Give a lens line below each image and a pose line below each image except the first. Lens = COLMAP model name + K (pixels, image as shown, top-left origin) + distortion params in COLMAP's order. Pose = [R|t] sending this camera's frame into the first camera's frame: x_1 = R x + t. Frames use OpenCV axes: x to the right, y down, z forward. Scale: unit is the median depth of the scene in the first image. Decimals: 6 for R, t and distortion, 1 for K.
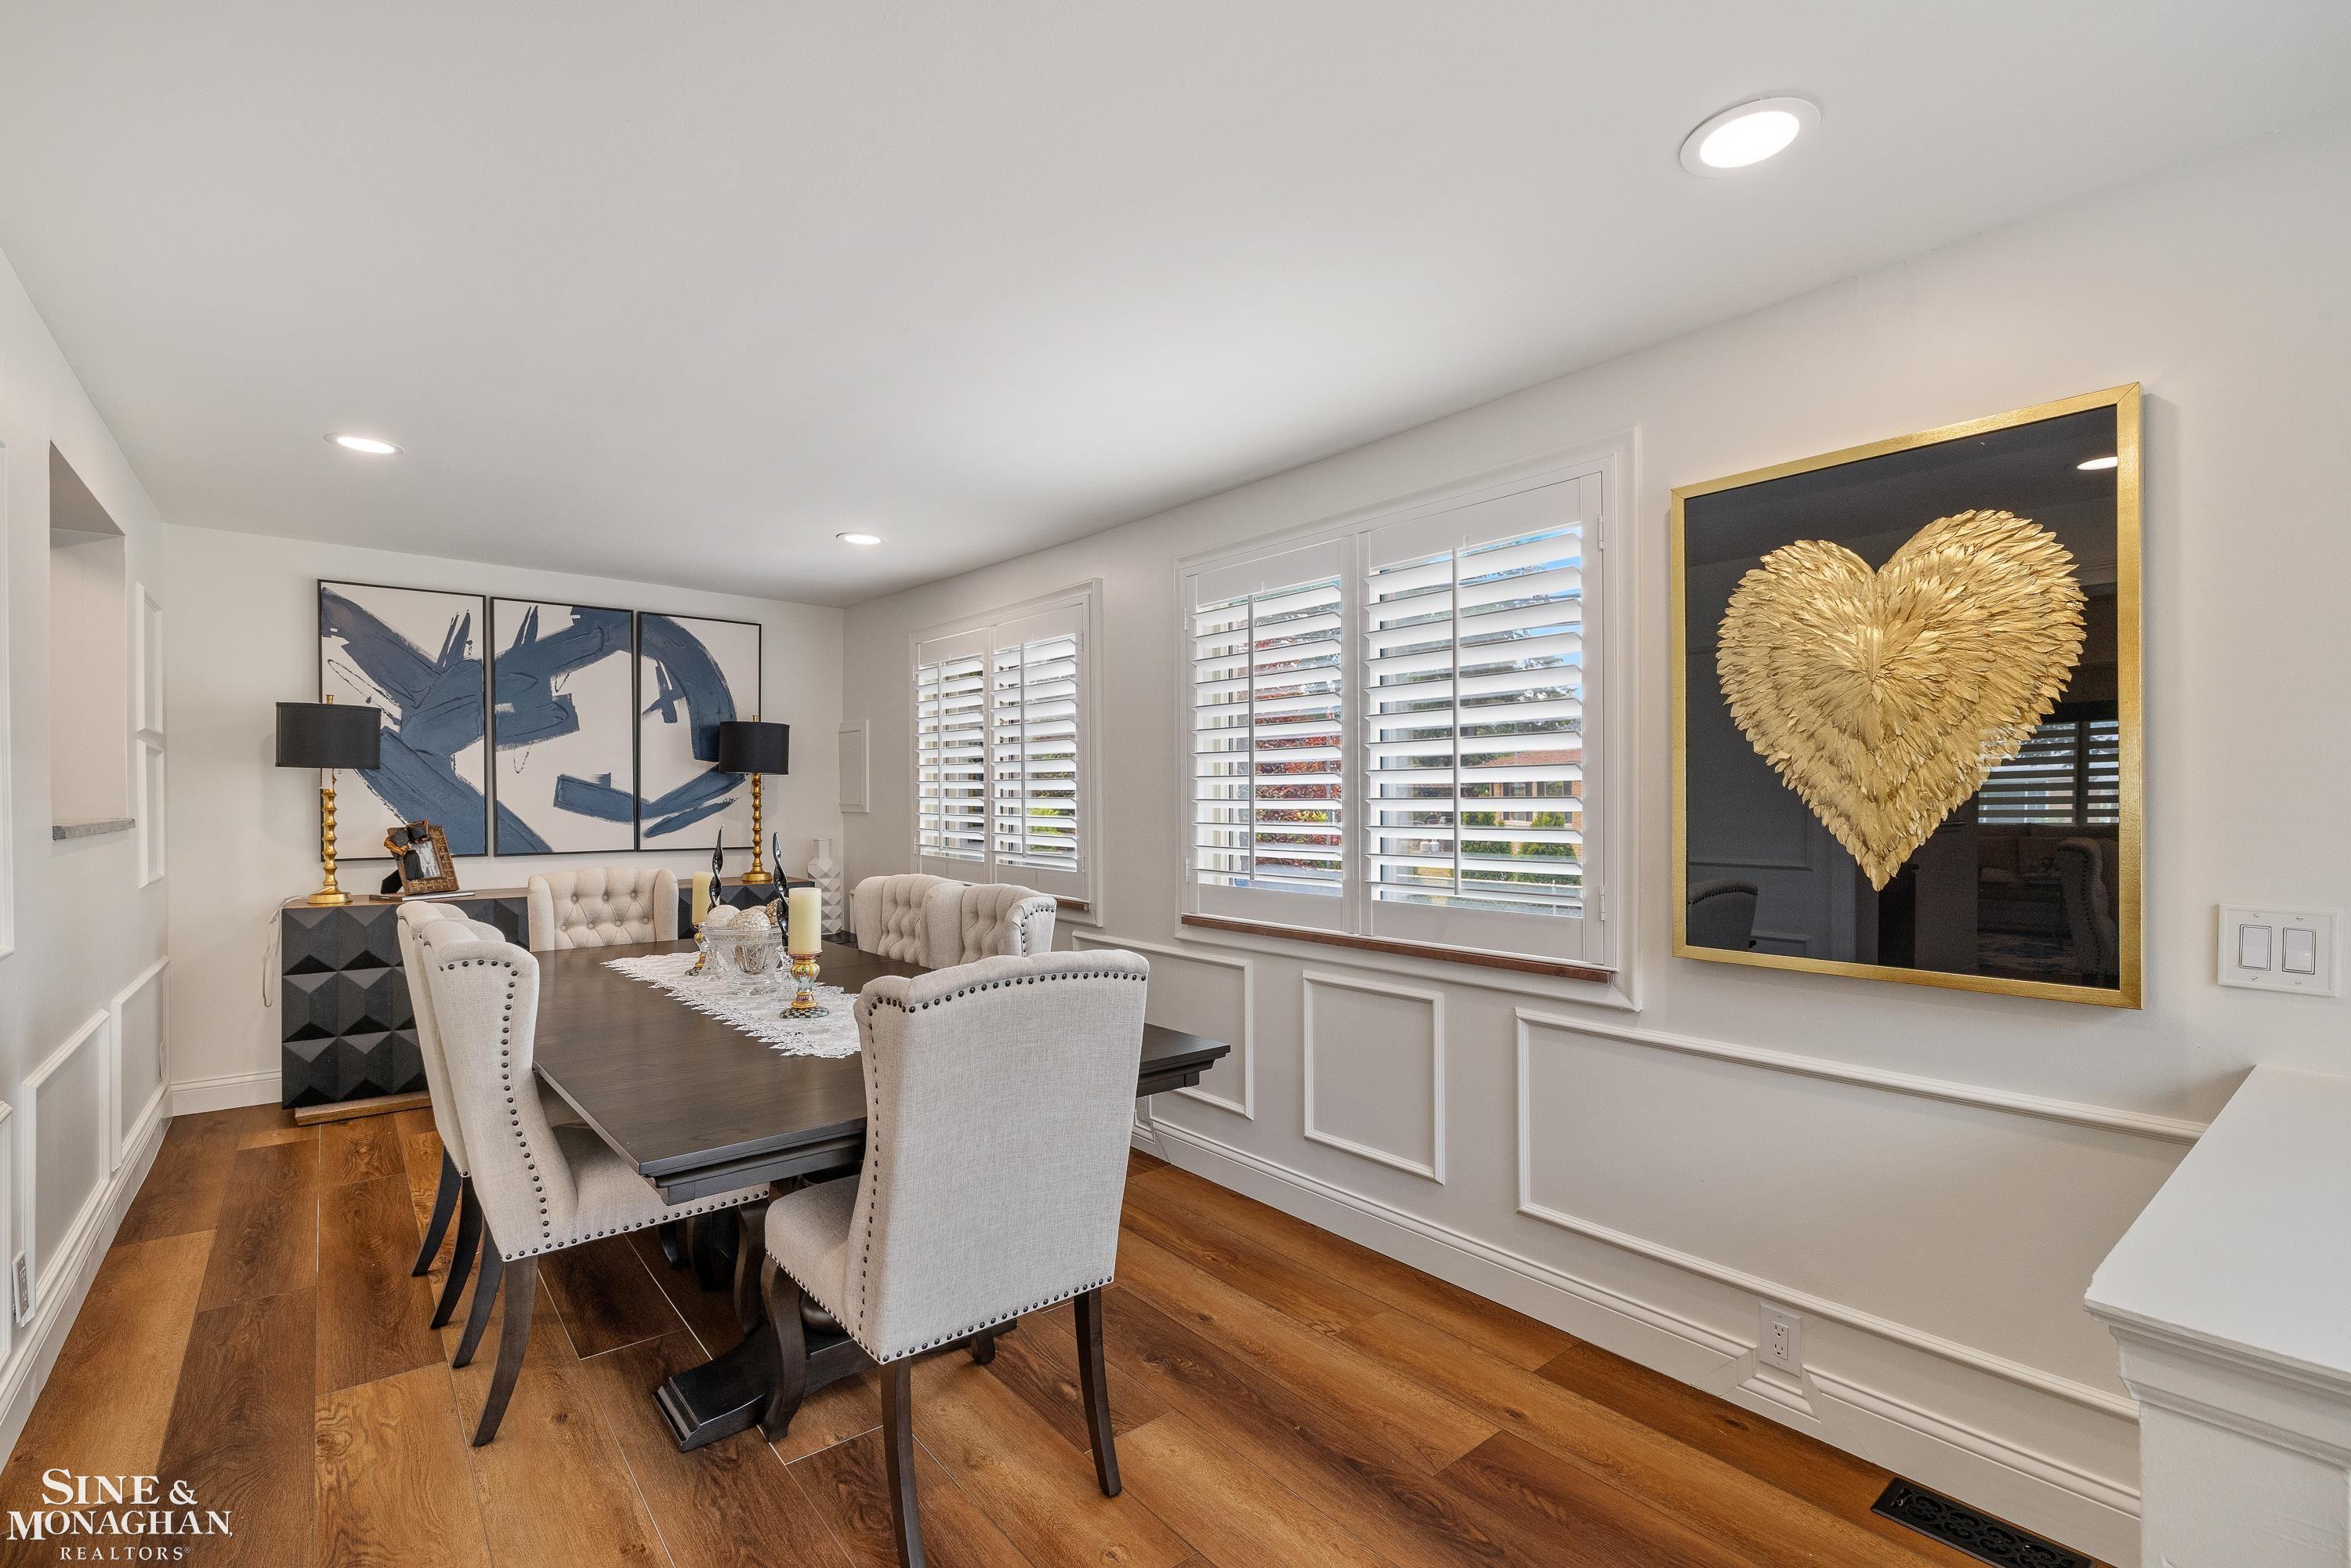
lens RADIAL K [[1052.2, 0, 1169.6], [0, 1052.2, 799.9], [0, 0, 1]] dist [-0.003811, -0.000046]
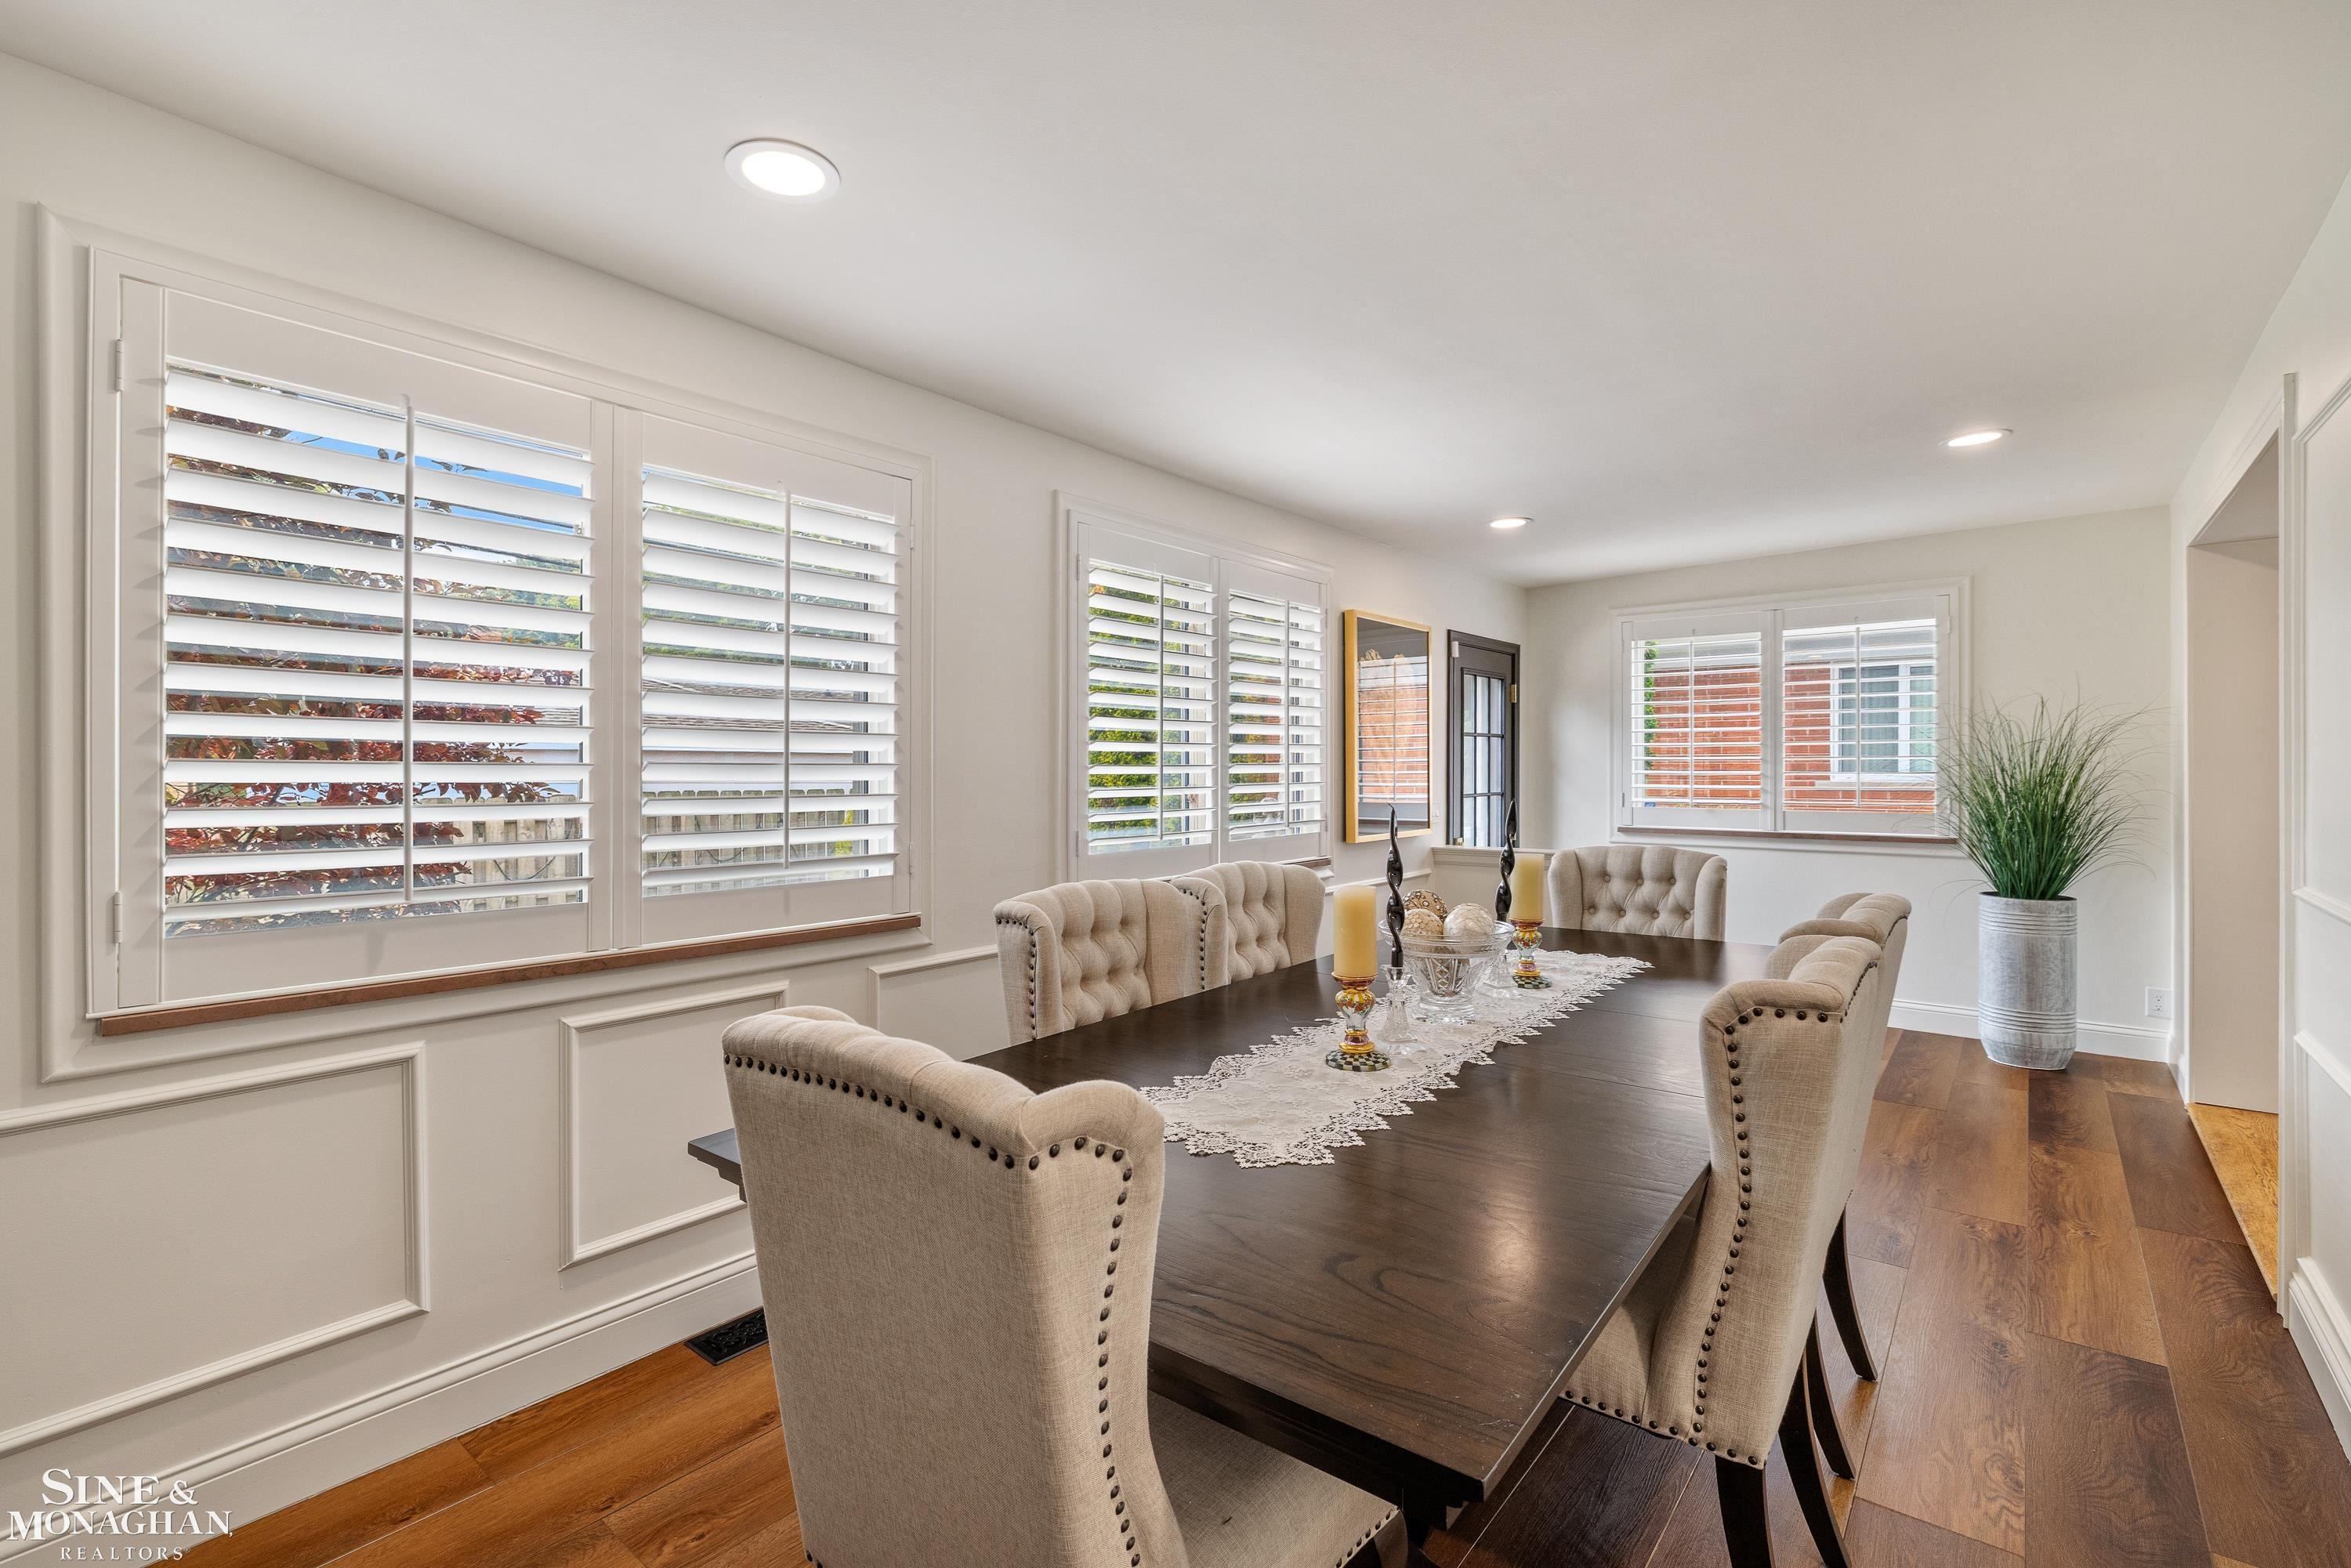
lens RADIAL K [[1052.2, 0, 1172.2], [0, 1052.2, 766.4], [0, 0, 1]] dist [-0.003811, -0.000046]
pose [[-0.205706, -0.001509, 0.978613, -1.430182], [0.002039, 0.999996, 0.001971, -0.002392], [-0.978612, 0.002401, -0.205702, 1.760042]]
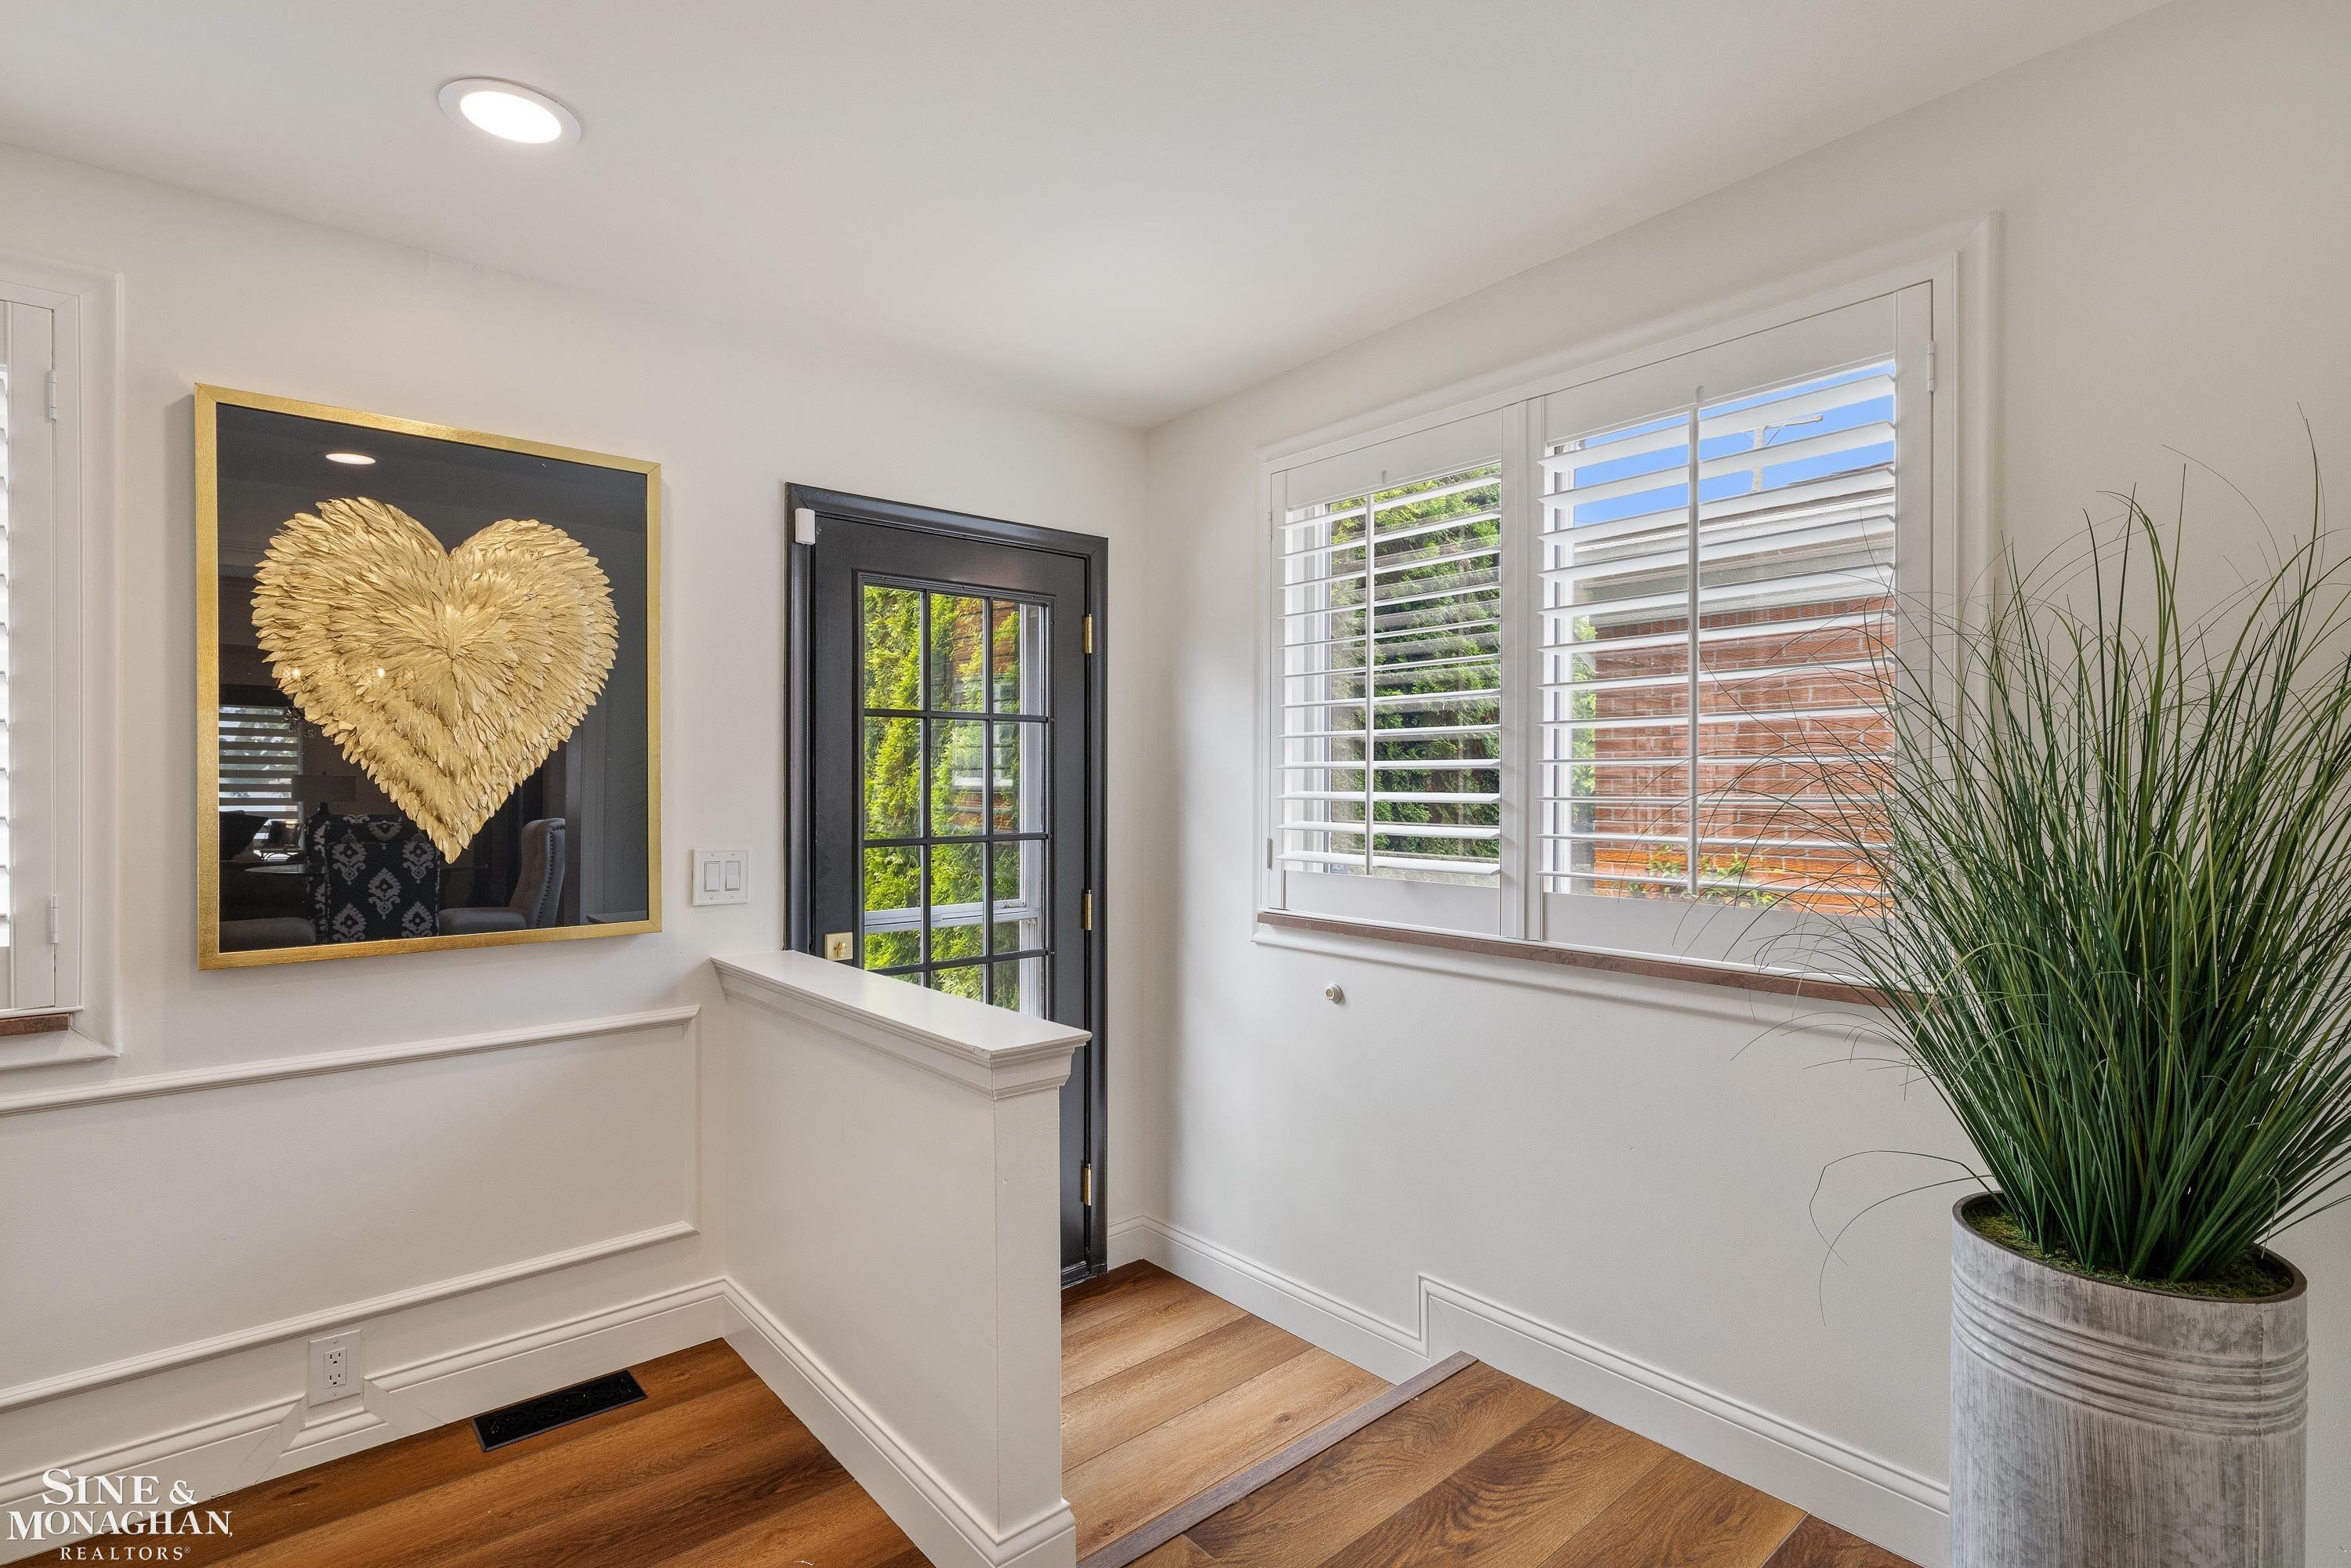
lens RADIAL K [[1118.1, 0, 1173.4], [0, 1118.1, 777.8], [0, 0, 1]] dist [0.002599, 0.000977]
pose [[-0.026853, 0.002802, 0.999635, -0.416253], [-0.001447, 0.999995, -0.002842, 0.004645], [-0.999638, -0.001523, -0.026849, 0.303680]]
